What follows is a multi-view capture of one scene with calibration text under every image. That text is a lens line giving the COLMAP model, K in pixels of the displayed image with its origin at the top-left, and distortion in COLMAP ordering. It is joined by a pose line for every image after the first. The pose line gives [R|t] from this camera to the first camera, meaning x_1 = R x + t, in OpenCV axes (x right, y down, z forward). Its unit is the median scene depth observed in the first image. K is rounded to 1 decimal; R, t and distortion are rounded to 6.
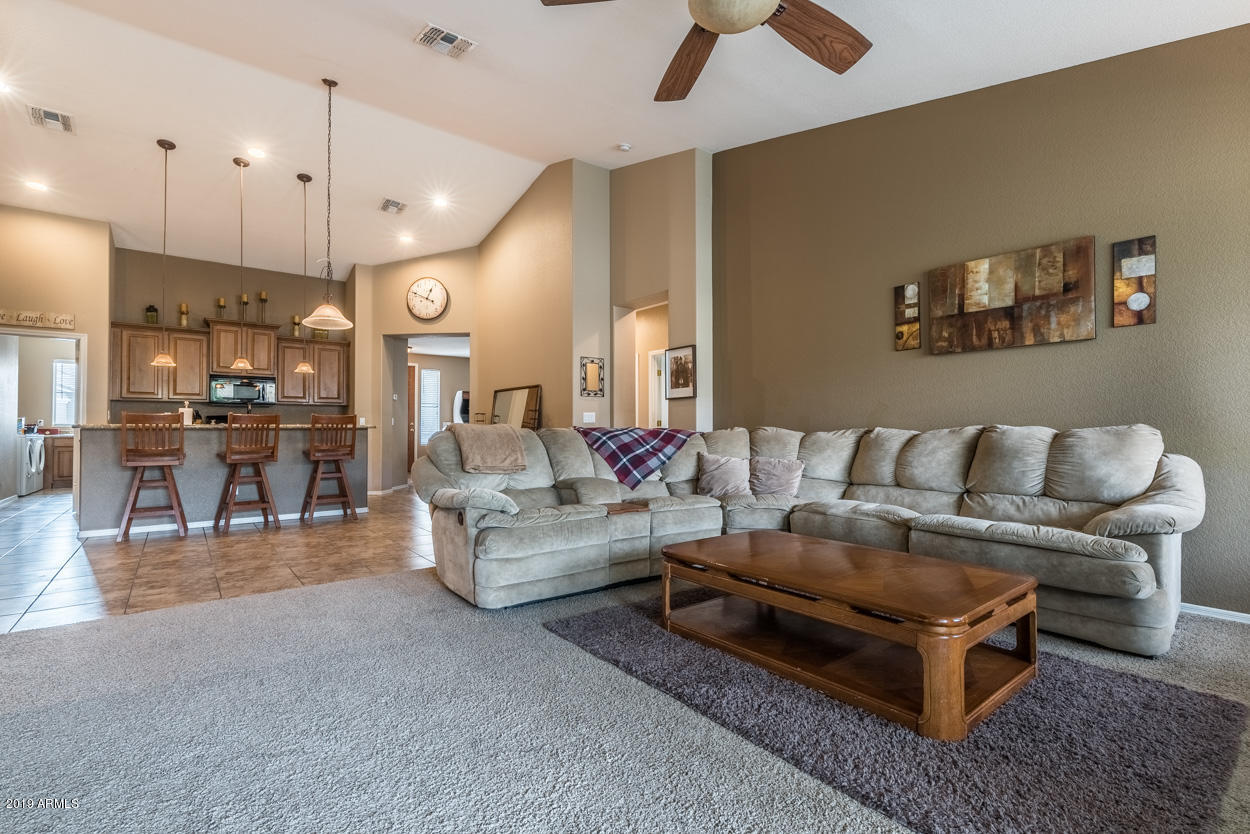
lens RADIAL K [[565.4, 0, 626.3], [0, 565.4, 421.1], [0, 0, 1]] dist [0.000264, -0.000042]
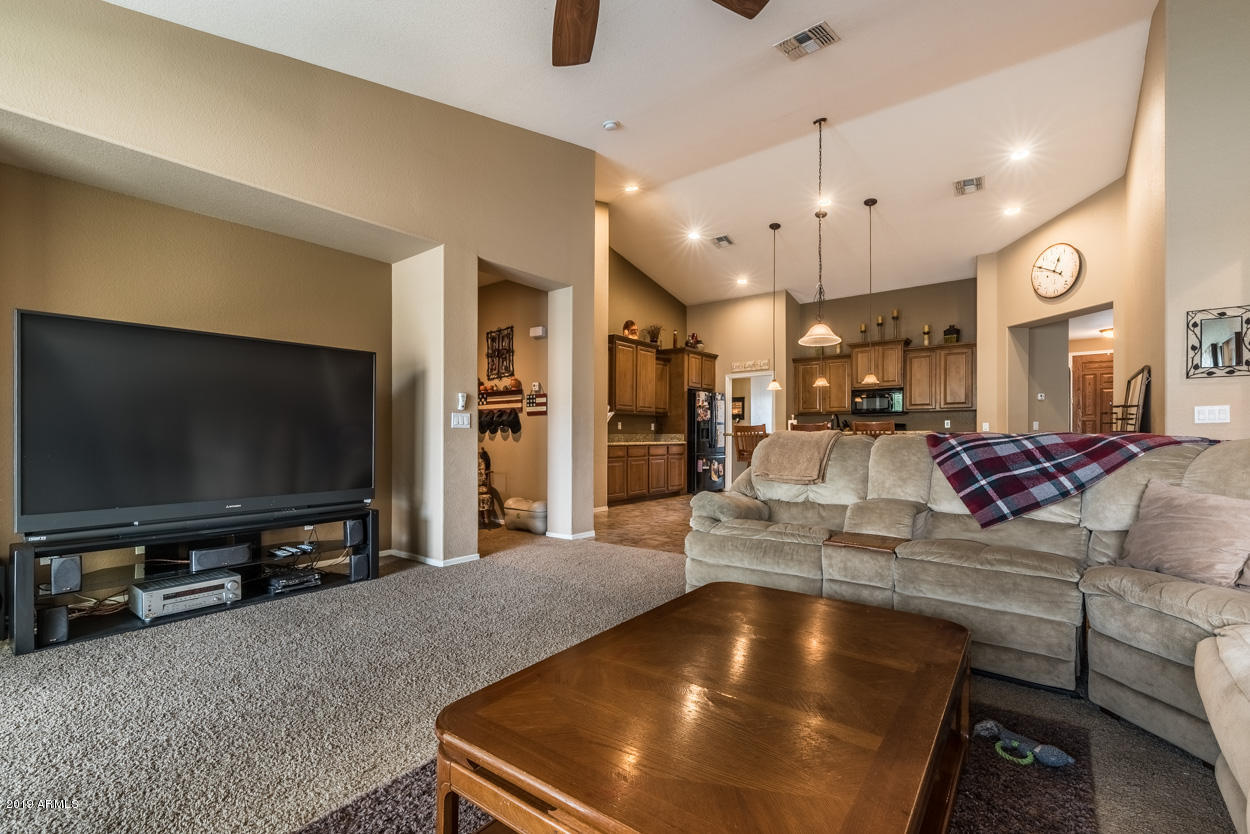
lens RADIAL K [[547.0, 0, 621.6], [0, 547.0, 438.3], [0, 0, 1]] dist [0.002337, 0.000138]
pose [[0.240169, 0.002434, -0.970728, 0.368003], [0.018575, 0.999802, 0.007102, 0.003749], [0.970553, -0.019737, 0.240077, 0.312405]]
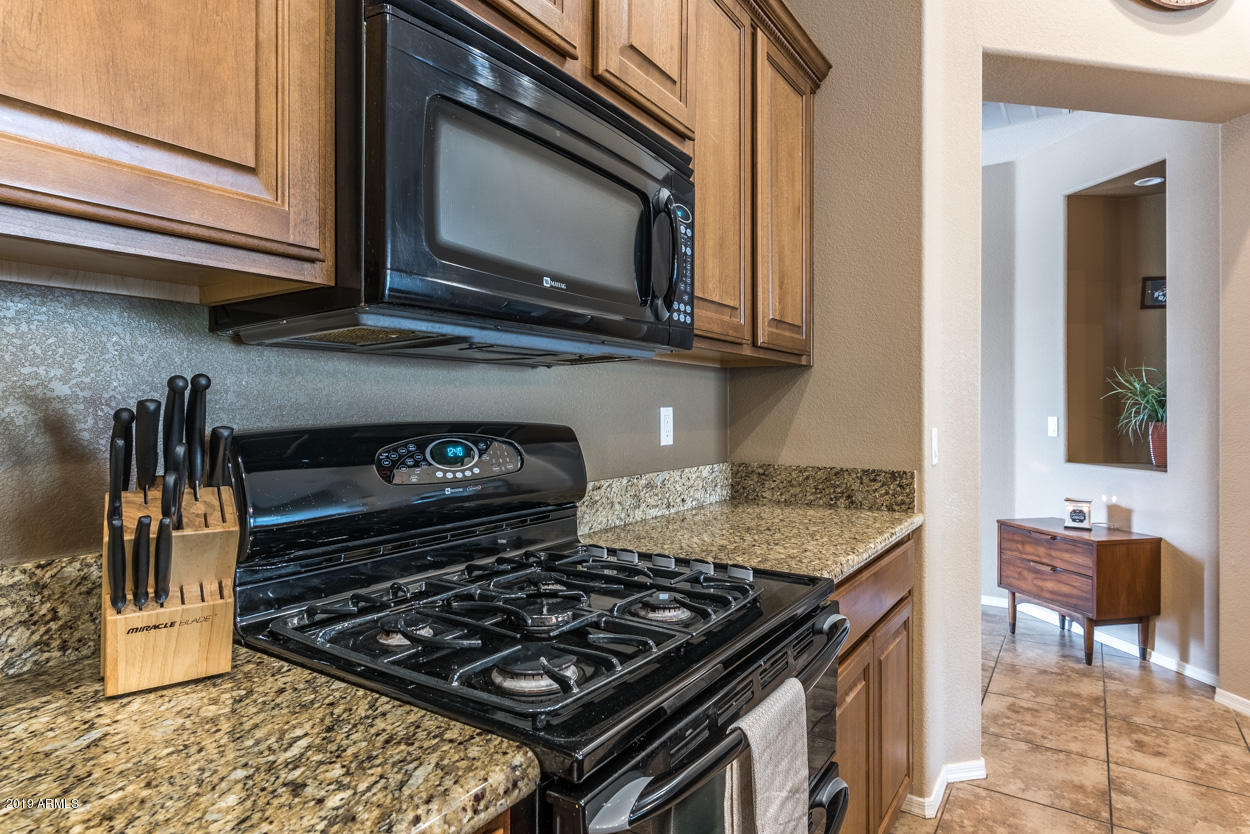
lens RADIAL K [[680.5, 0, 627.4], [0, 680.5, 407.1], [0, 0, 1]] dist [0.002194, -0.000428]
pose [[0.952084, 0.005243, 0.305791, -0.952834], [-0.010023, 0.999851, 0.014064, -0.022844], [-0.305672, -0.016455, 0.951995, 1.162181]]
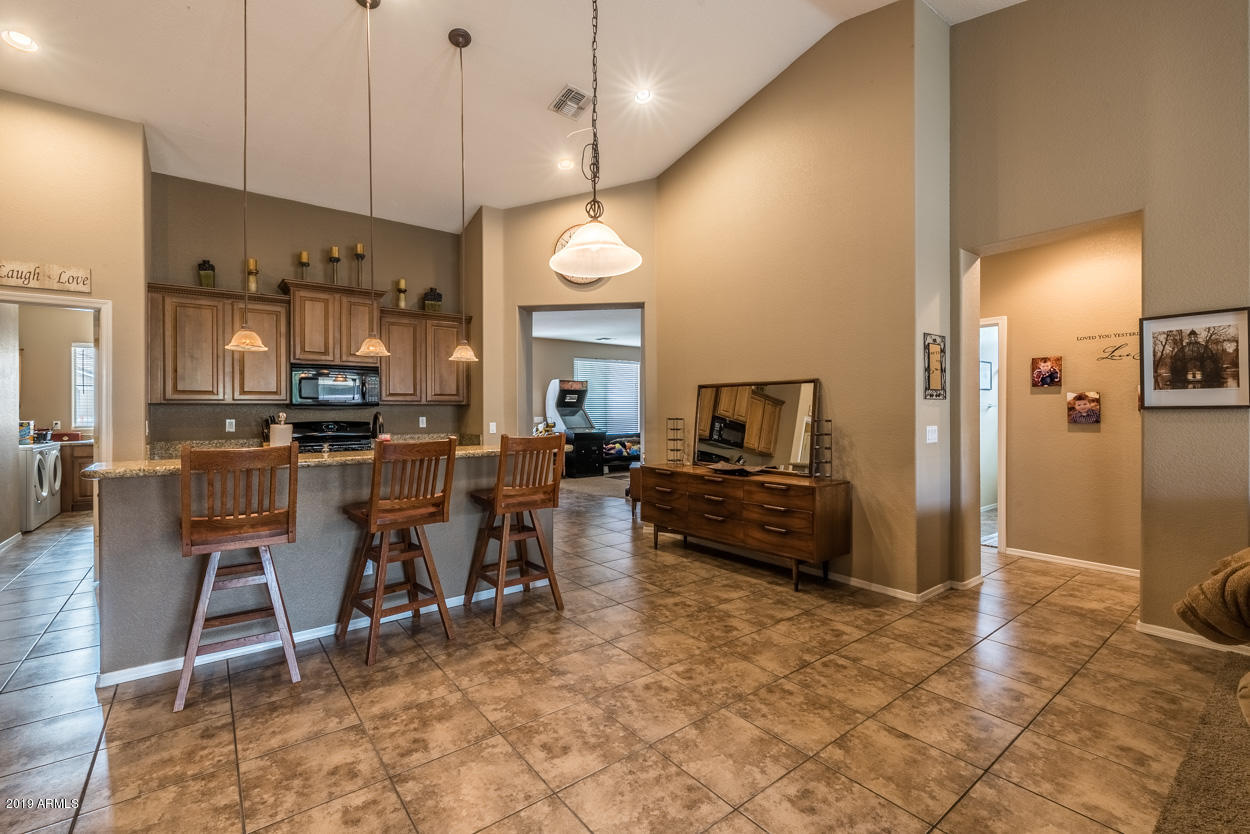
lens RADIAL K [[539.6, 0, 614.8], [0, 539.6, 410.4], [0, 0, 1]] dist [0.000726, -0.000421]
pose [[0.999822, -0.001786, -0.018780, -0.437664], [0.002086, 0.999870, 0.015973, -0.046060], [0.018749, -0.016009, 0.999696, 0.467581]]
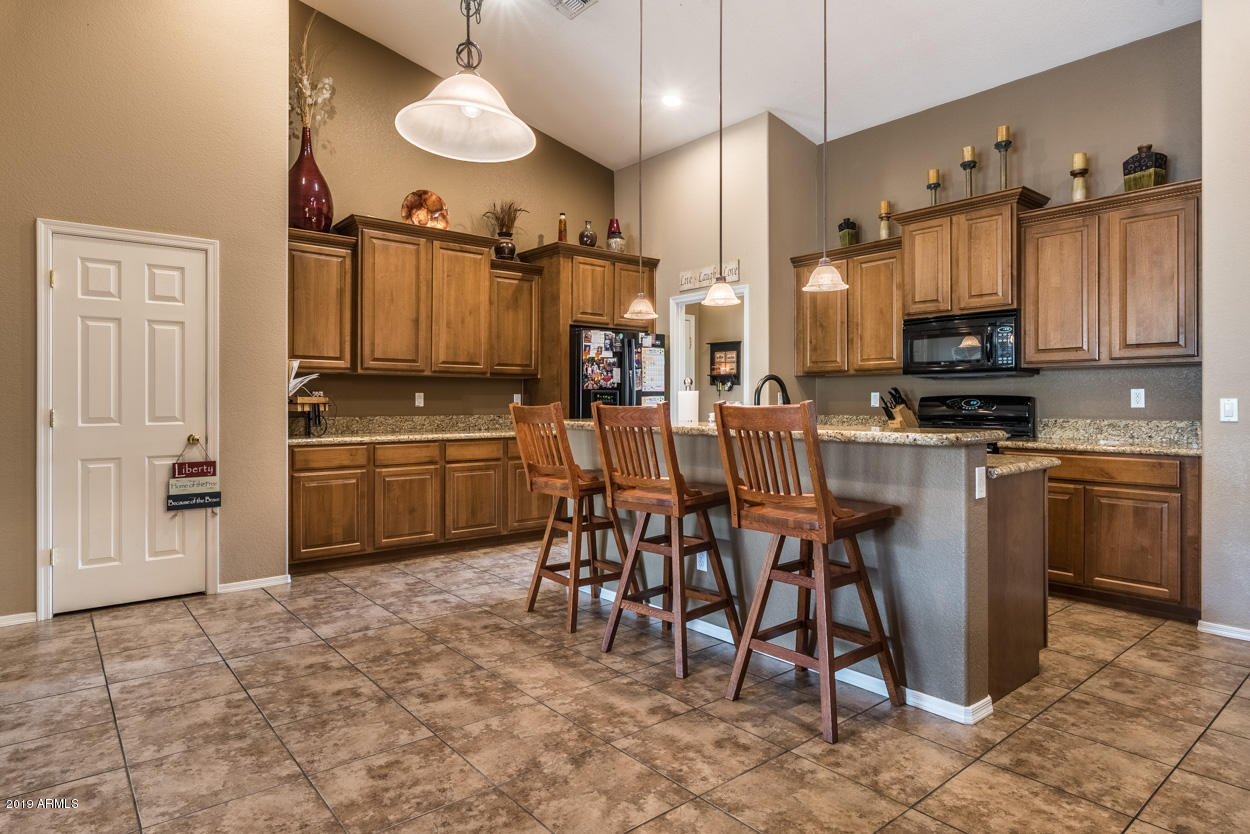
lens RADIAL K [[700.4, 0, 621.0], [0, 700.4, 402.5], [0, 0, 1]] dist [0.000329, -0.002044]
pose [[0.020402, 0.002385, -0.999789, -0.106322], [0.016568, 0.999859, 0.002723, -0.014469], [0.999655, -0.016620, 0.020359, 0.938773]]
